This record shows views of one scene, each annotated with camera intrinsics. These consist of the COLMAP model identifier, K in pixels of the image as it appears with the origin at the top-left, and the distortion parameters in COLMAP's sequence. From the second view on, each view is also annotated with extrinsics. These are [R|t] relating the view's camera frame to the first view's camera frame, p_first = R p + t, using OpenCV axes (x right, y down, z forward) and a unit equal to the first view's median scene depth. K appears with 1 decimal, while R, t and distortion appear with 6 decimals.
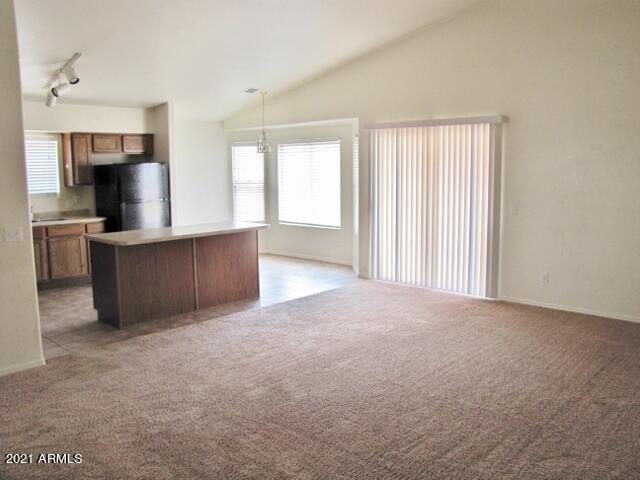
lens RADIAL K [[532.6, 0, 320.0], [0, 532.6, 240.0], [0, 0, 1]] dist [-0.066274, -0.000221]
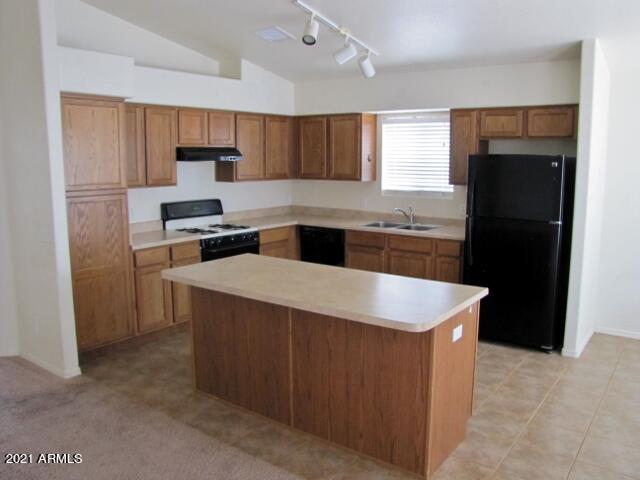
lens RADIAL K [[532.6, 0, 320.0], [0, 532.6, 240.0], [0, 0, 1]] dist [-0.066274, -0.000221]
pose [[0.158435, 0.166794, -0.973179, 0.272380], [-0.153329, 0.977828, 0.142629, -0.138803], [0.975392, 0.126619, 0.180496, 0.930964]]
